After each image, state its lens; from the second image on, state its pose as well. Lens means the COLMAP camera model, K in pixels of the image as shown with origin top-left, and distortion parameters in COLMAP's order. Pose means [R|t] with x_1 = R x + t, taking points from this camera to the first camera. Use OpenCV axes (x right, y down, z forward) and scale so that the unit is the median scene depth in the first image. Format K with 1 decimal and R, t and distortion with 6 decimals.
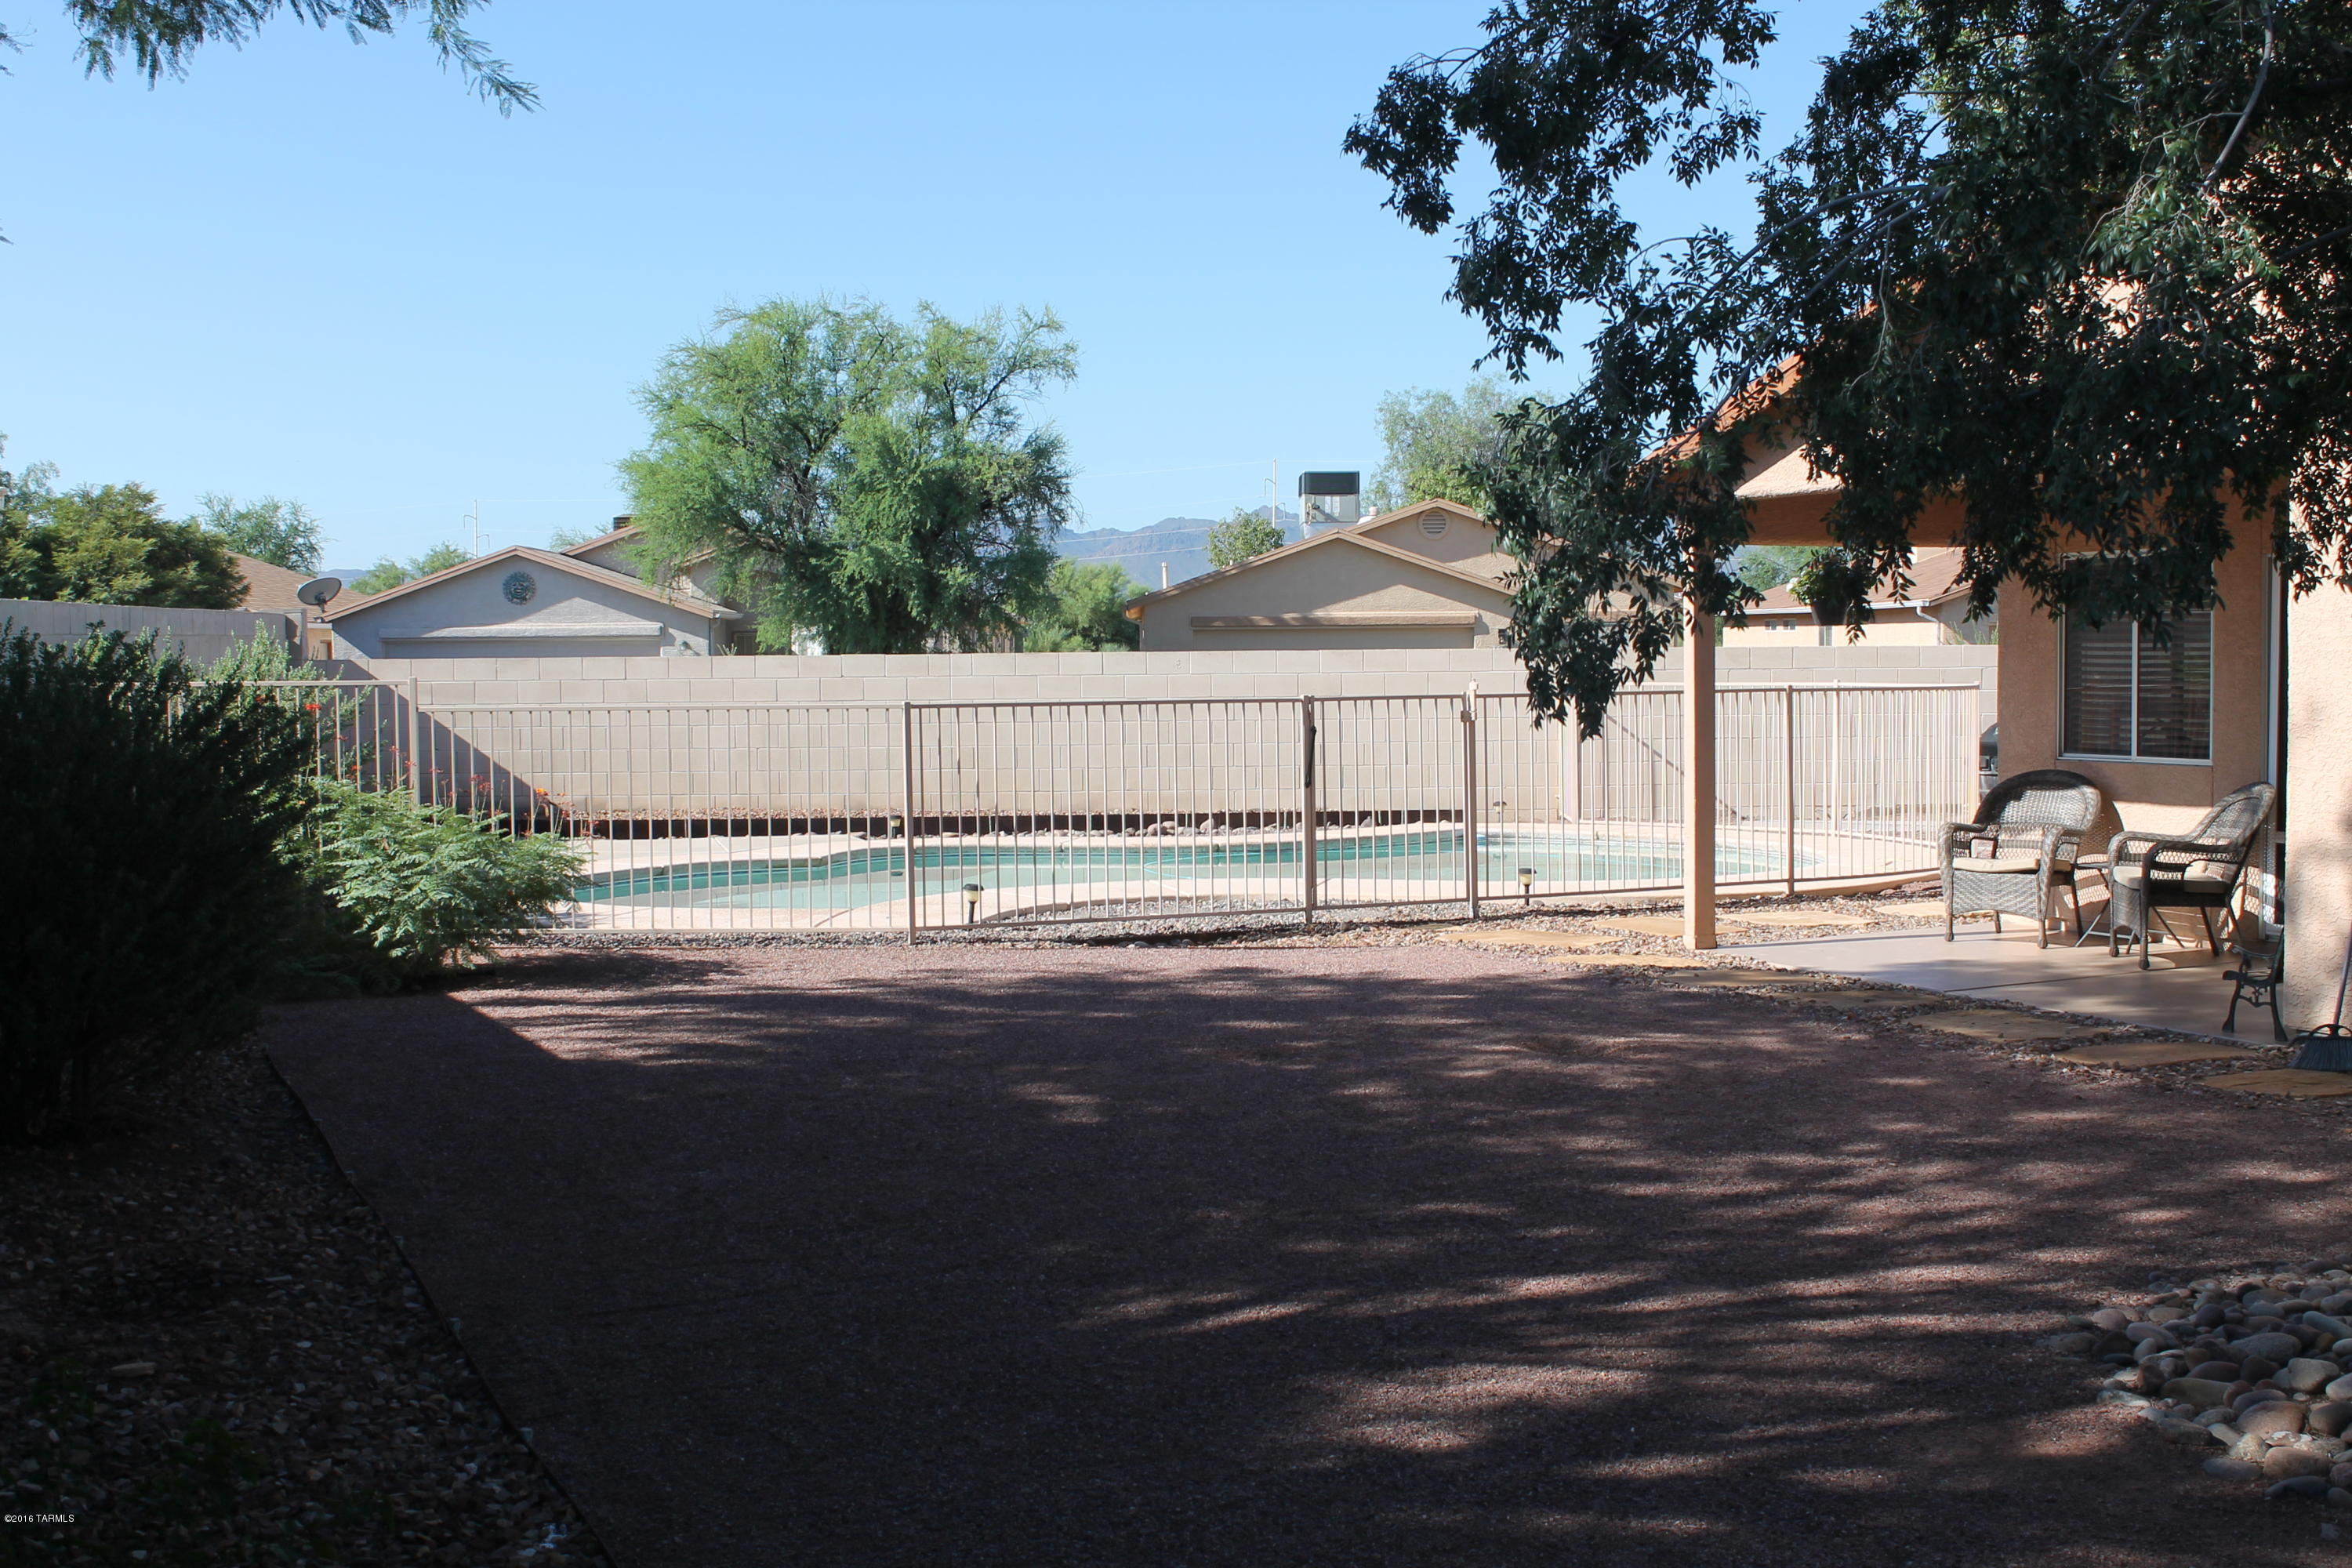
lens RADIAL K [[2658.8, 0, 1201.6], [0, 2658.8, 774.3], [0, 0, 1]] dist [-0.110583, 0.137812]
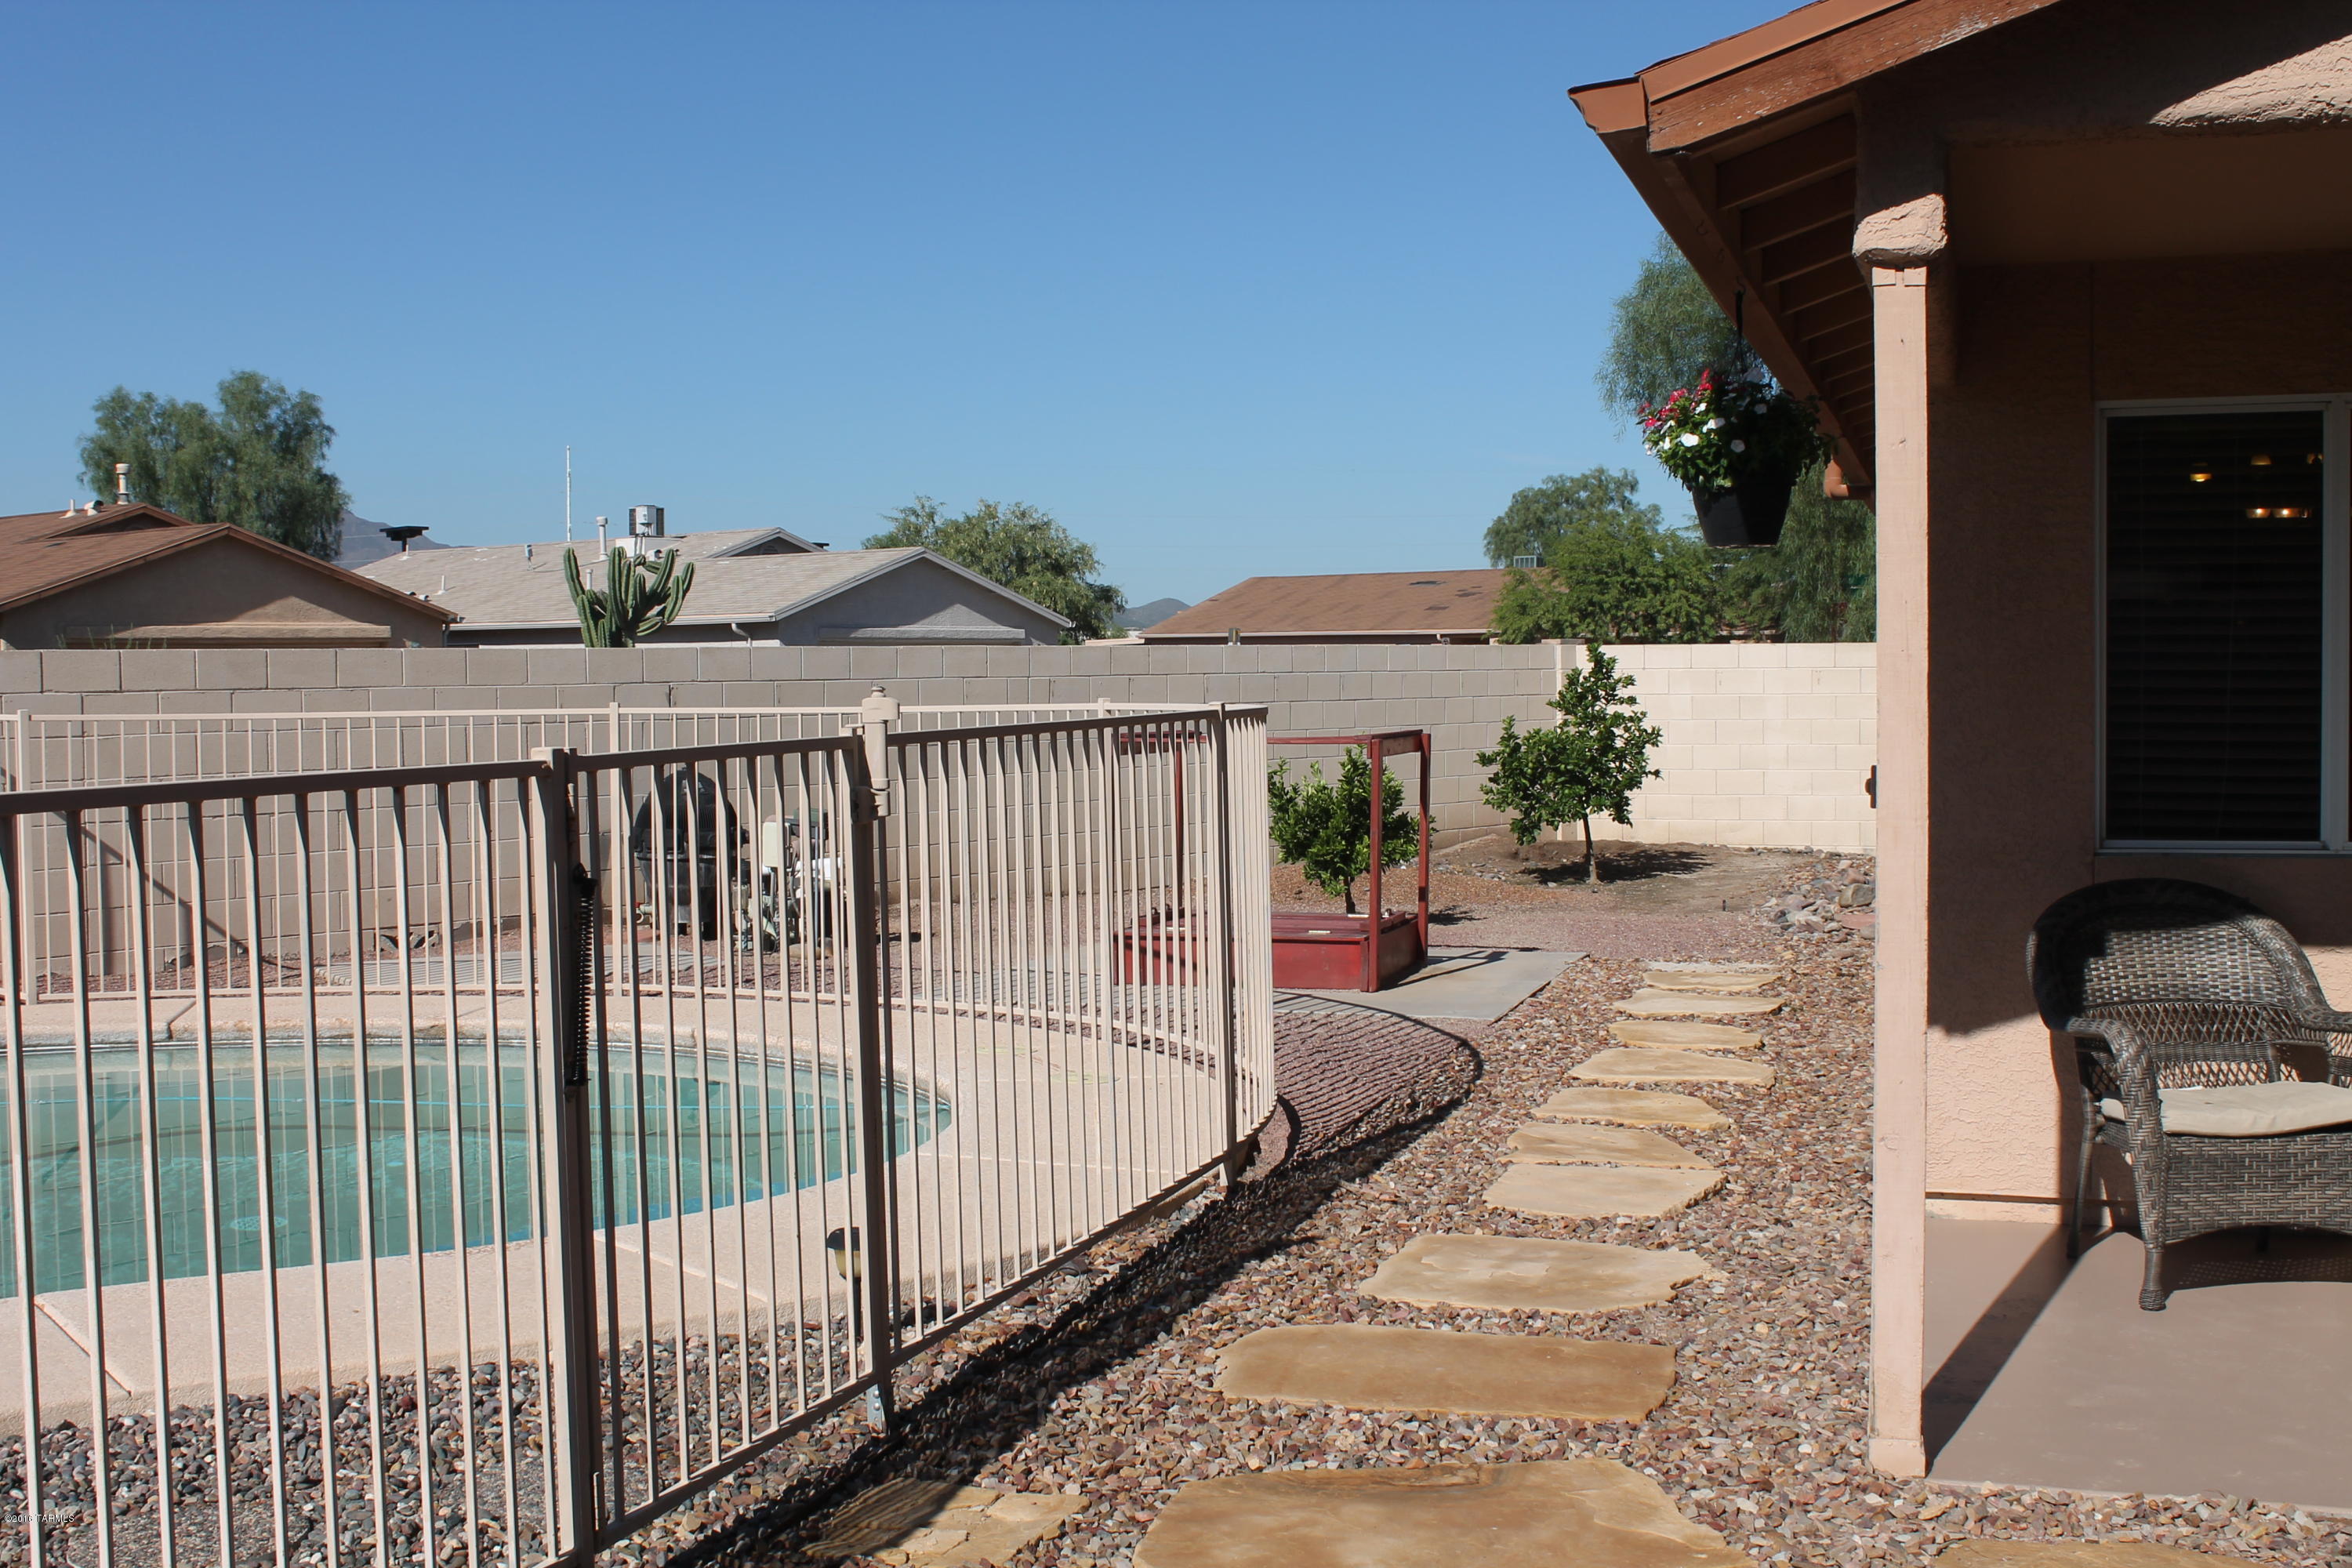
lens RADIAL K [[2658.8, 0, 1201.6], [0, 2658.8, 774.3], [0, 0, 1]] dist [-0.110583, 0.137812]
pose [[0.669304, -0.027442, 0.742482, -0.111299], [0.038373, 0.999261, 0.002342, -0.025444], [-0.741997, 0.026924, 0.669862, 0.776733]]
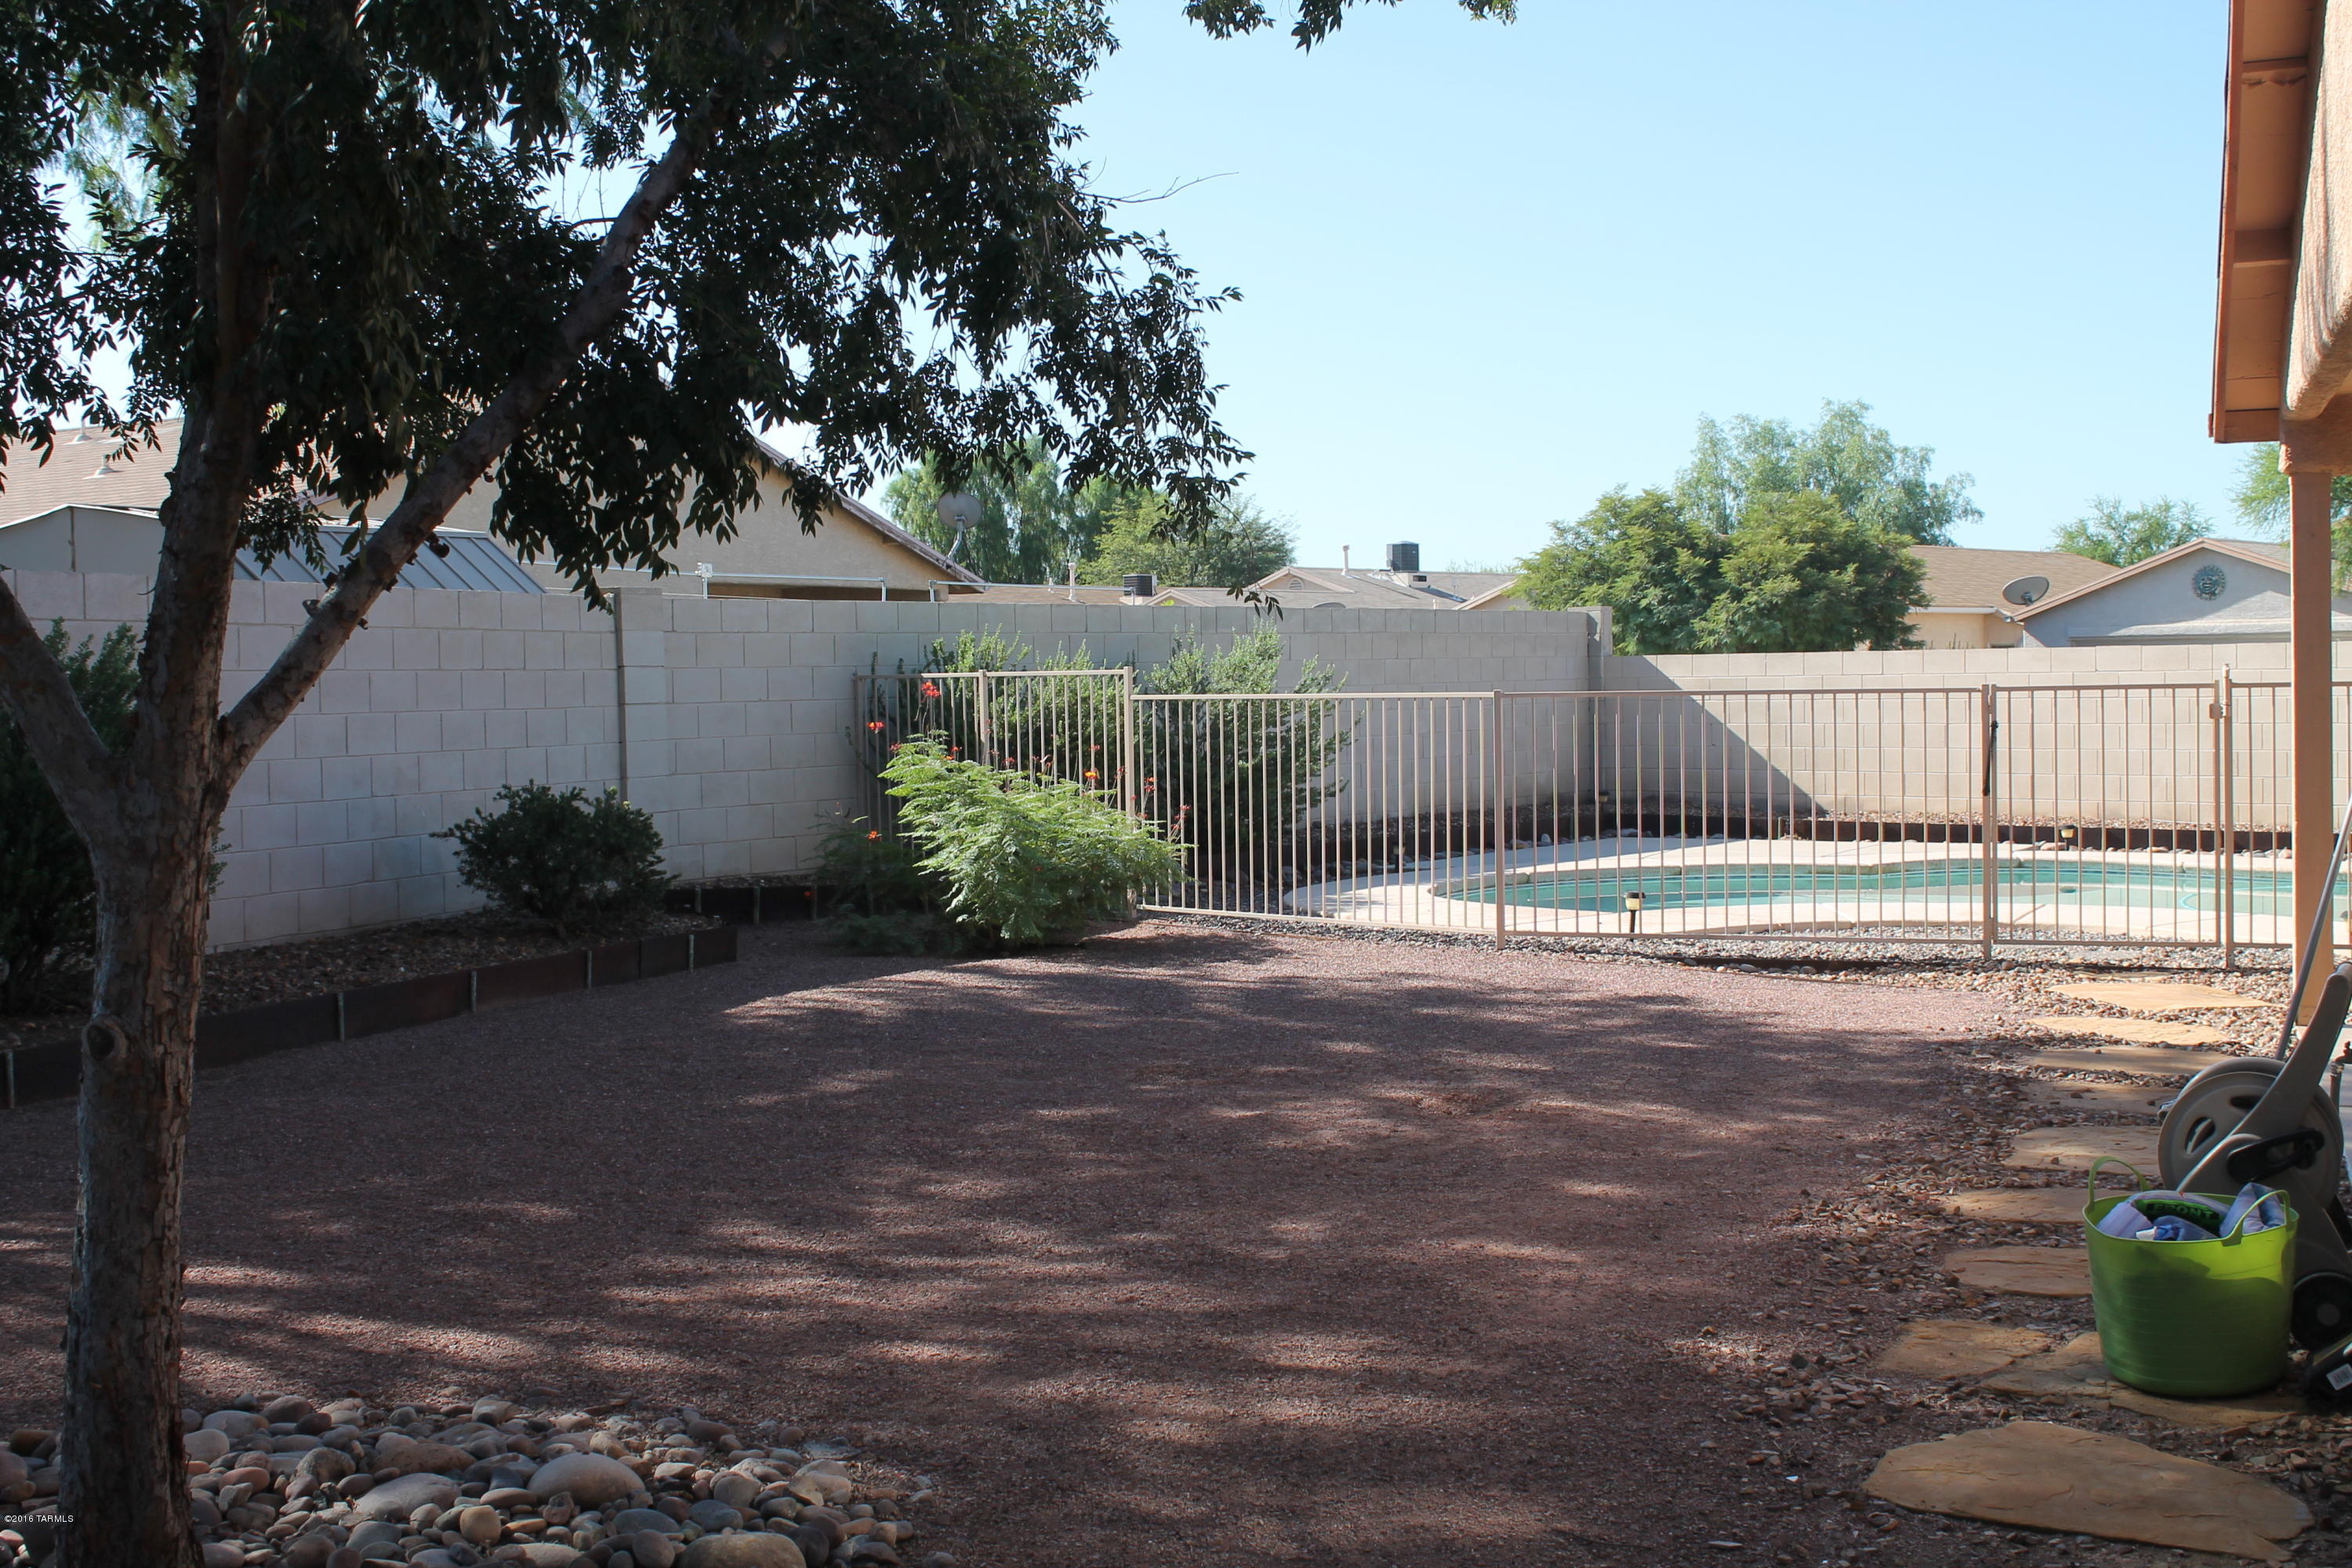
lens RADIAL K [[2658.8, 0, 1201.6], [0, 2658.8, 774.3], [0, 0, 1]] dist [-0.110583, 0.137812]
pose [[0.700066, 0.021660, -0.713750, 0.454273], [-0.023332, 0.999700, 0.007453, -0.001995], [0.713697, 0.011435, 0.700361, 0.250084]]
